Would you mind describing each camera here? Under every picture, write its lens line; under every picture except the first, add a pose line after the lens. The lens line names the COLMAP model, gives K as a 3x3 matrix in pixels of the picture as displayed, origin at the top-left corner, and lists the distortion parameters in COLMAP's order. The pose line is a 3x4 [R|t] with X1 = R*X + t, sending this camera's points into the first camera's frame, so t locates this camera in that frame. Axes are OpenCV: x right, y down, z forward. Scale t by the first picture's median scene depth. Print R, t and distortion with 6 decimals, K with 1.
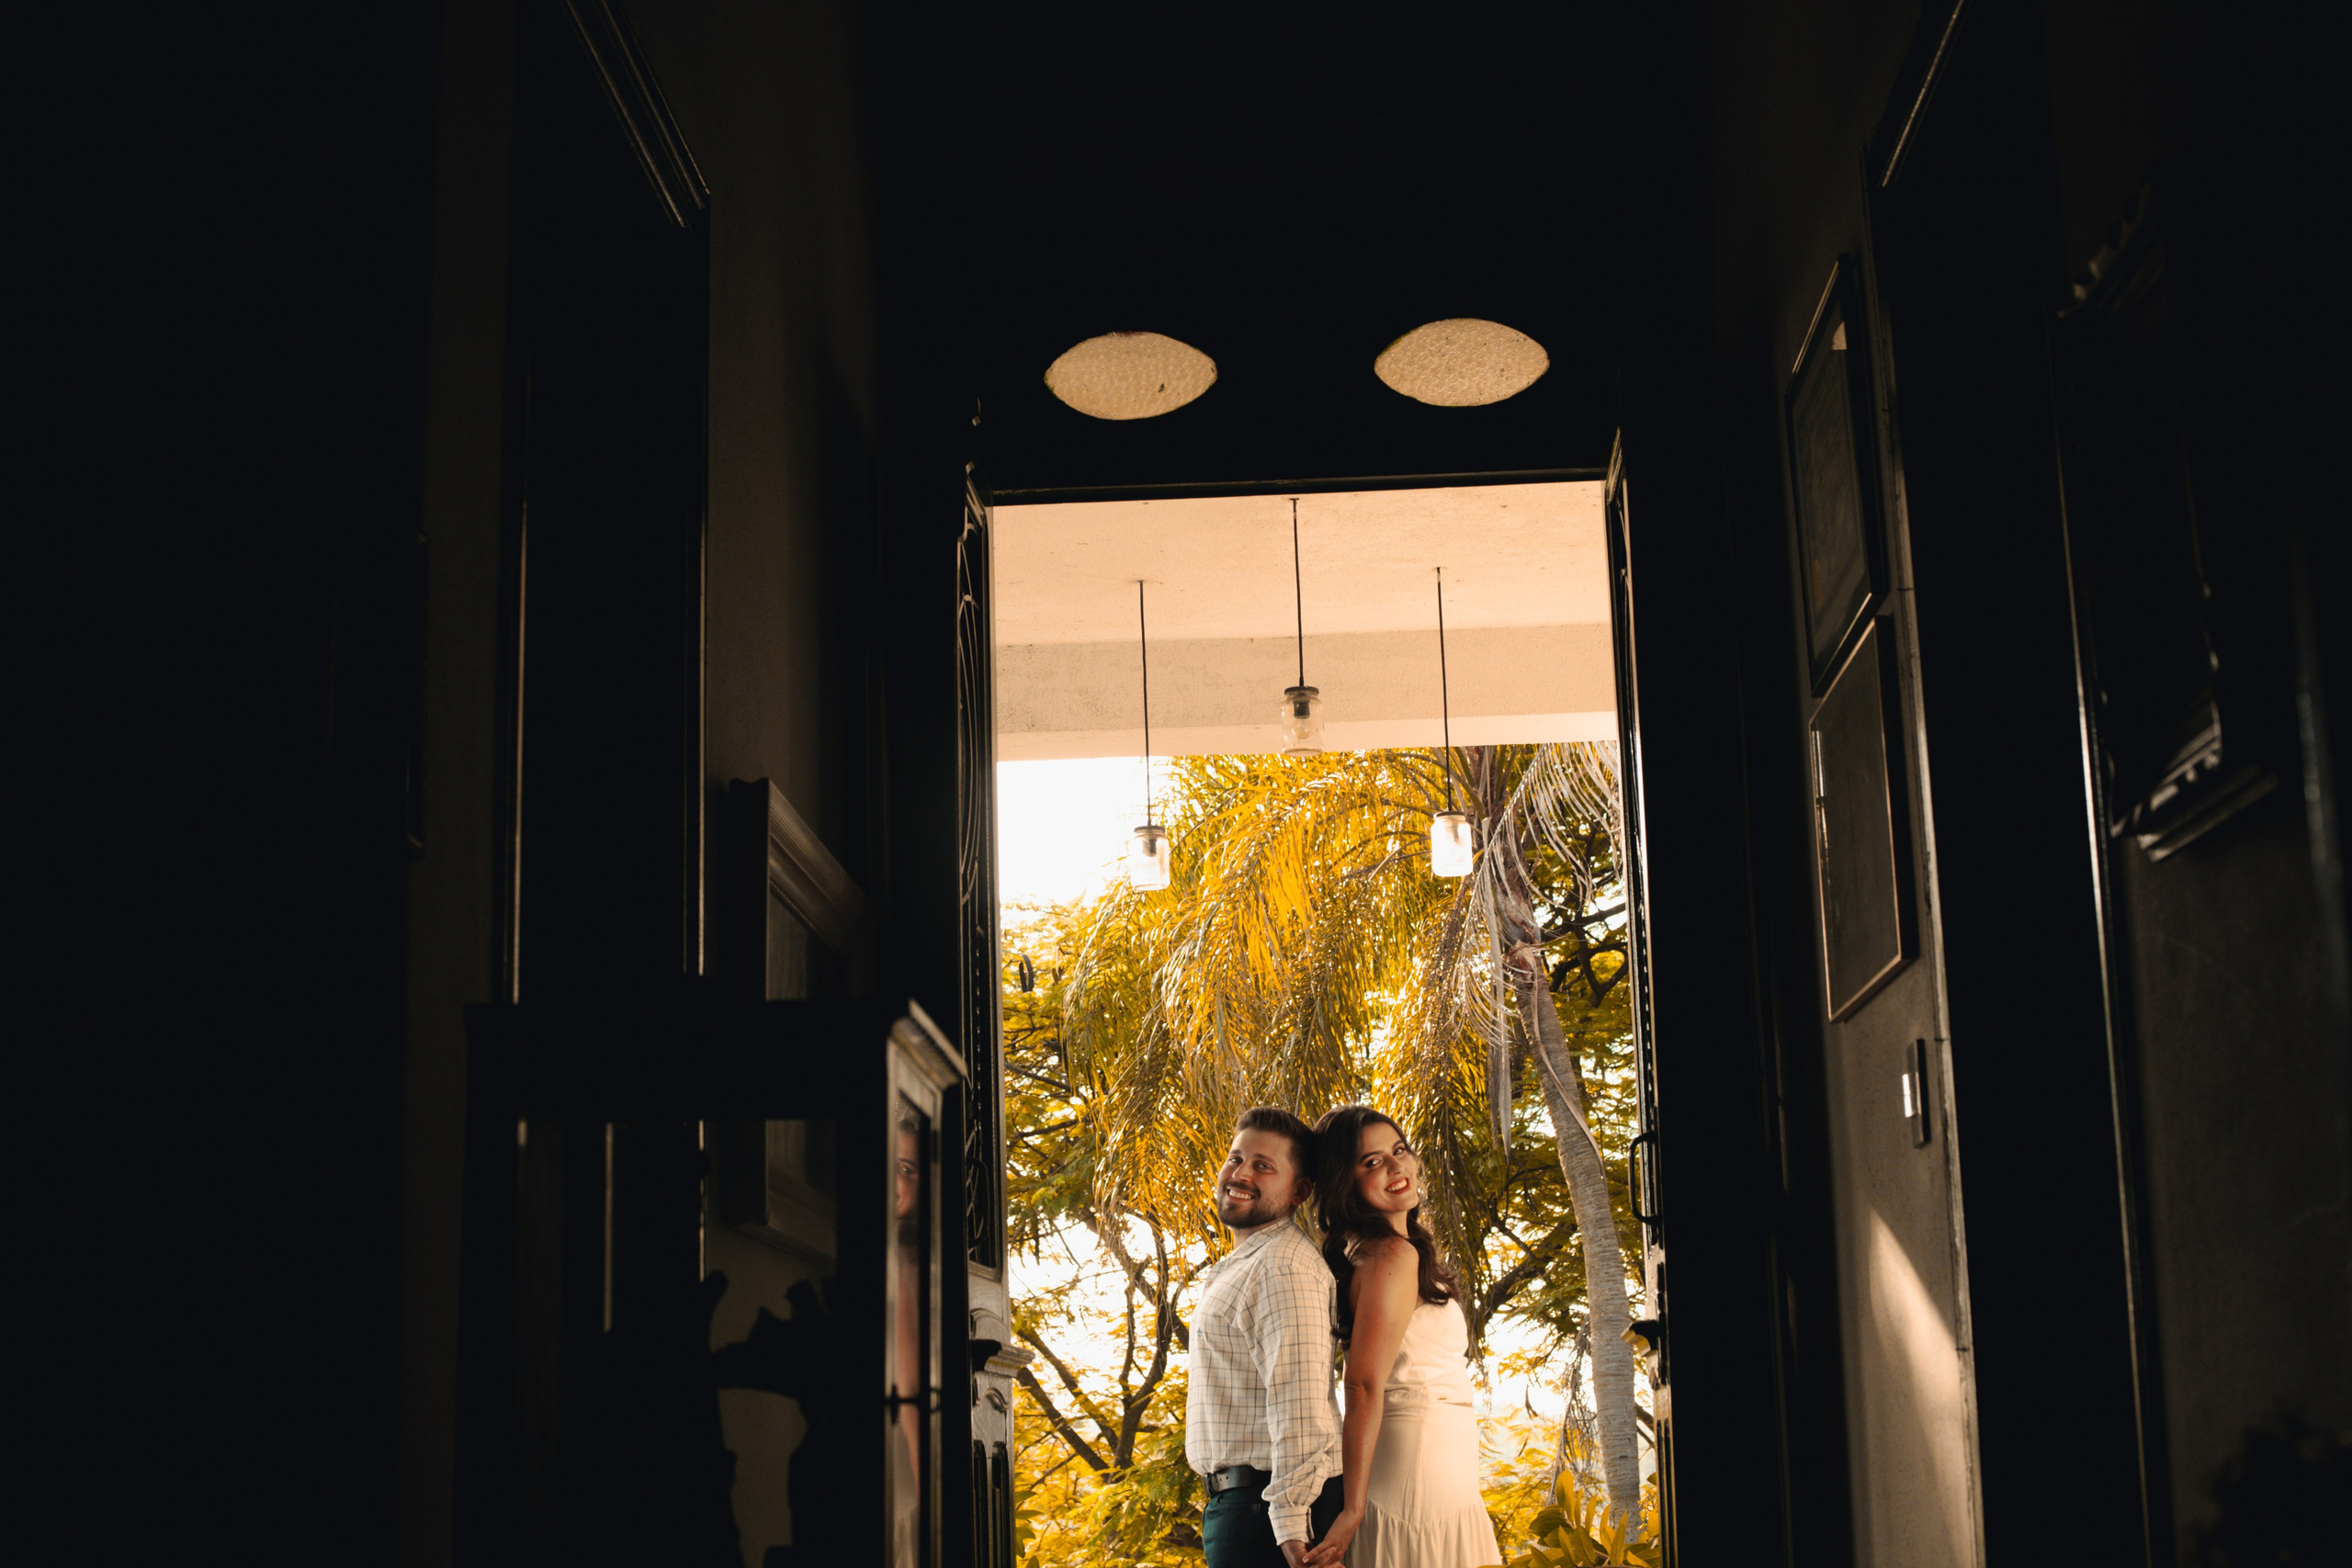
lens RADIAL K [[3301.1, 0, 1176.0], [0, 3301.1, 784.0], [0, 0, 1]] dist [-0.158696, 0.024007]
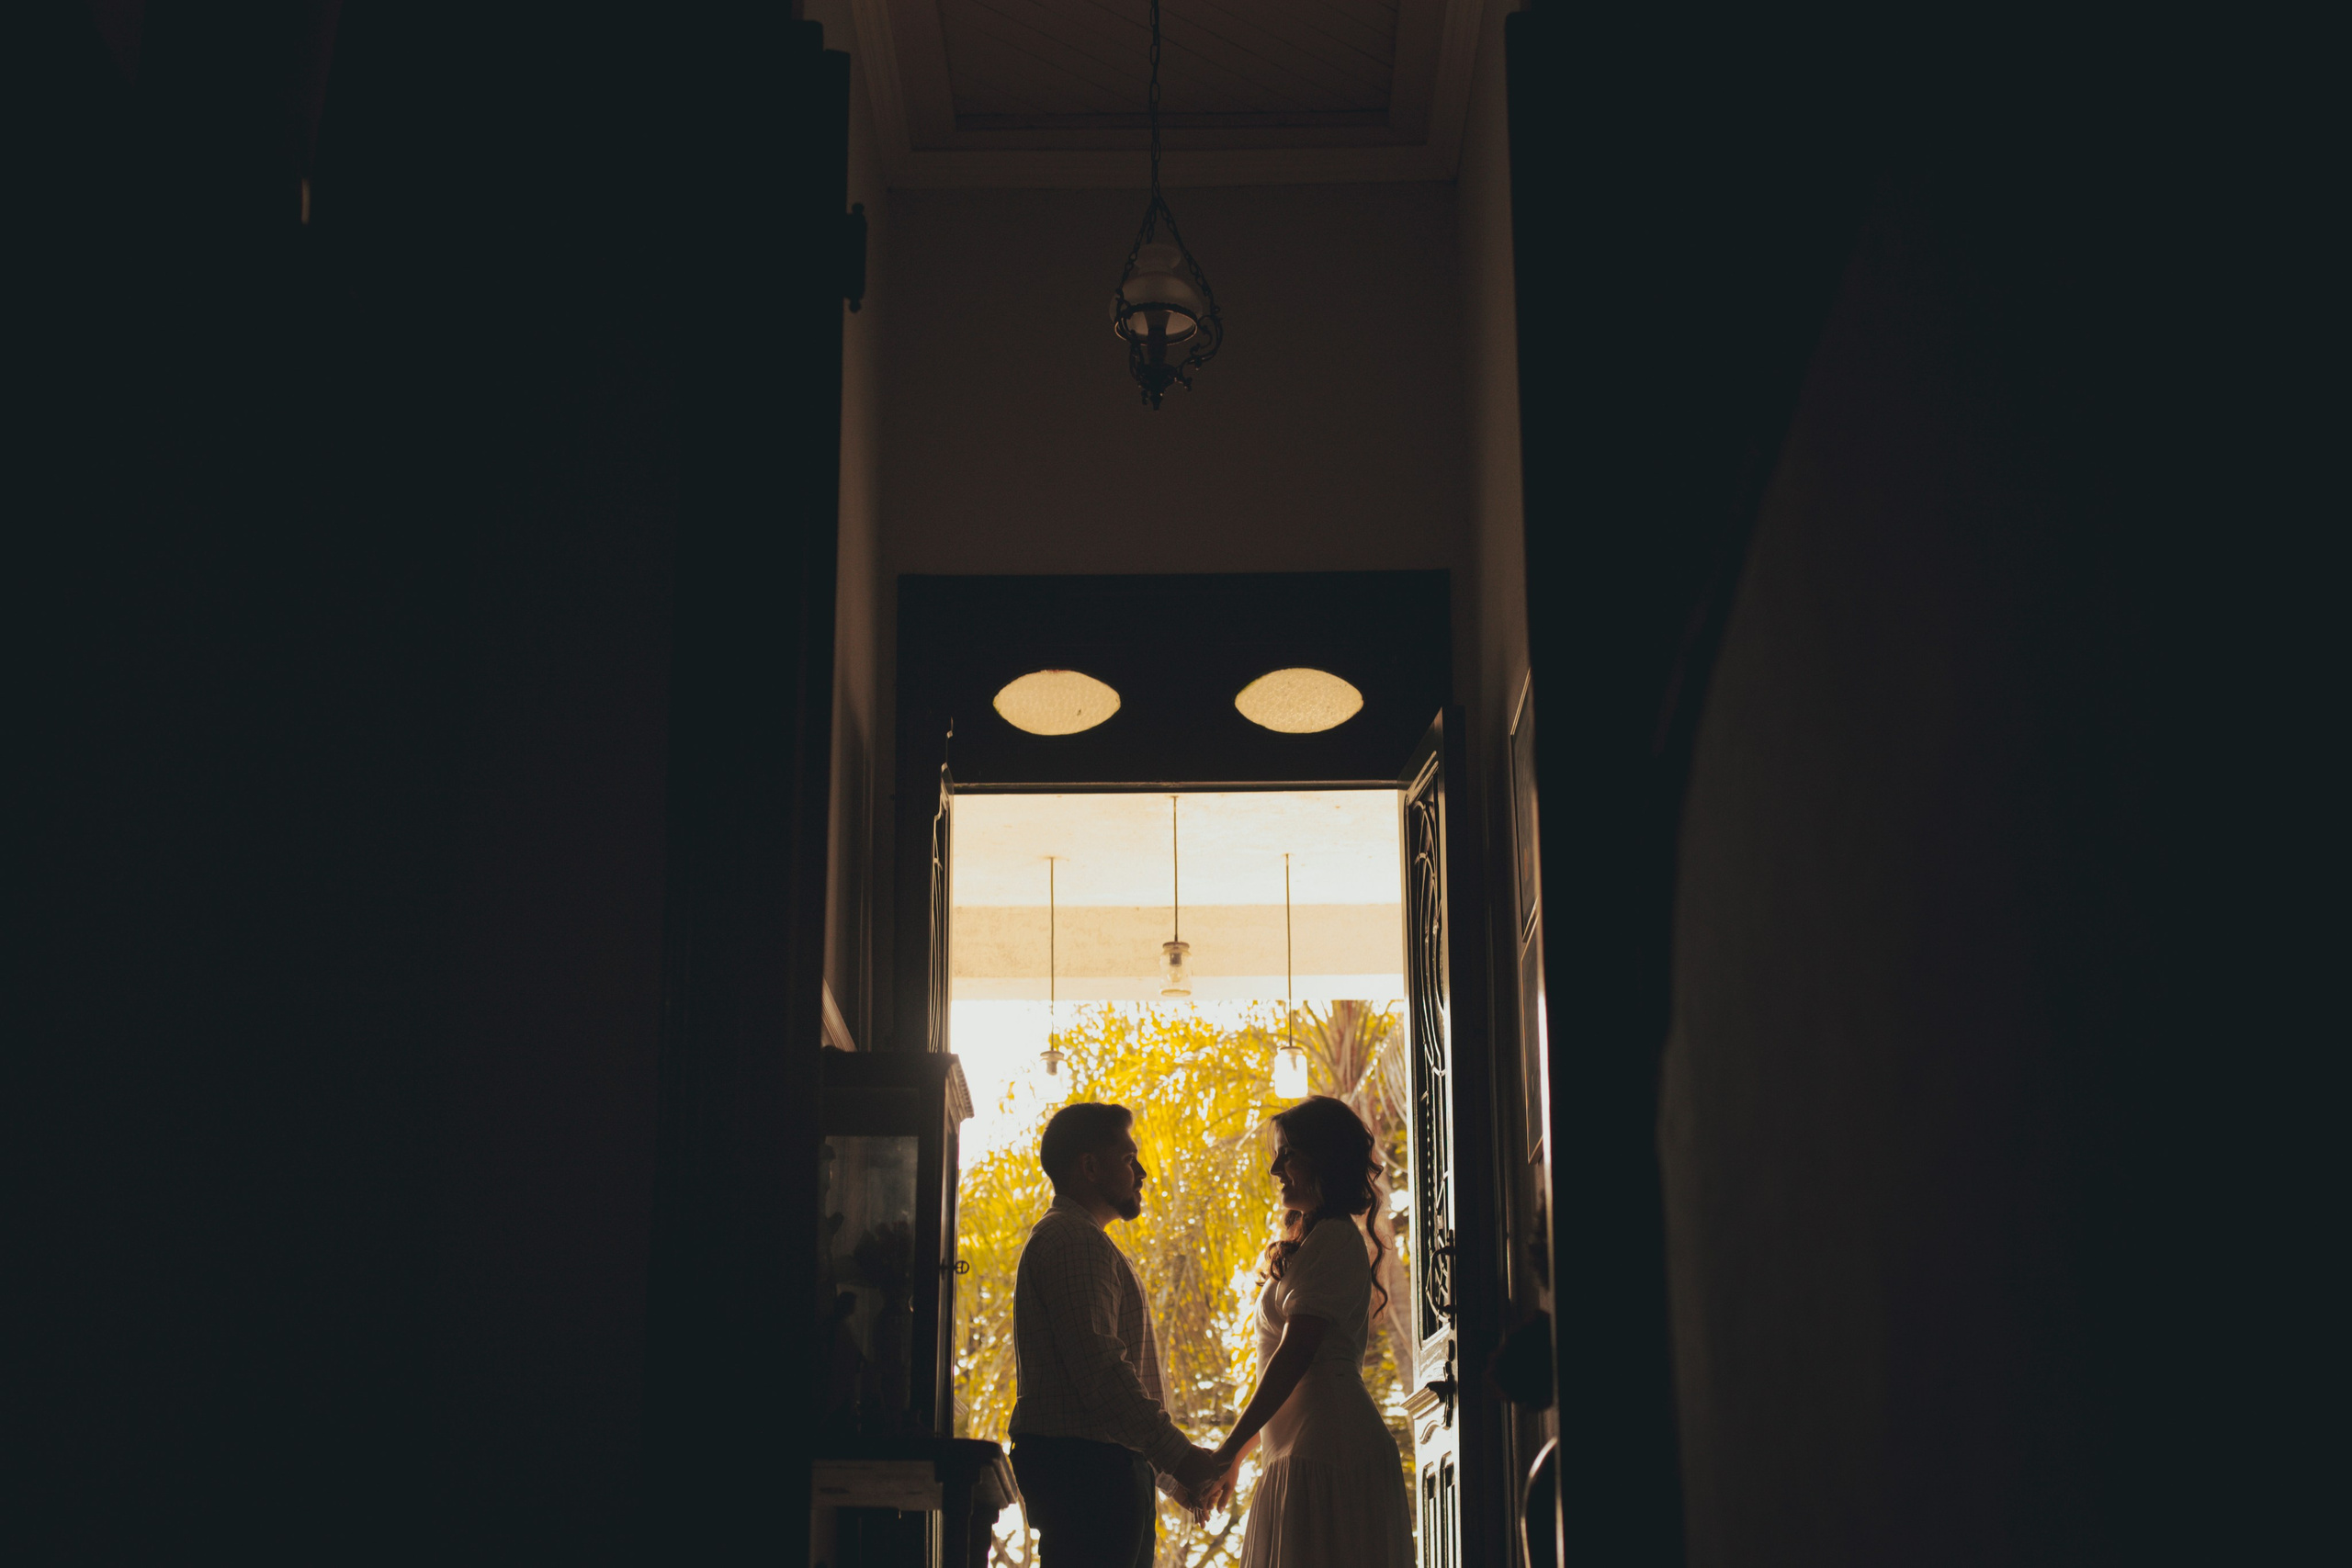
lens RADIAL K [[3301.1, 0, 1176.0], [0, 3301.1, 784.0], [0, 0, 1]] dist [-0.158696, 0.024007]
pose [[0.998897, 0.031541, 0.034772, -0.008449], [-0.028298, 0.995529, -0.090118, 0.024393], [-0.037459, 0.089034, 0.995324, -0.279066]]
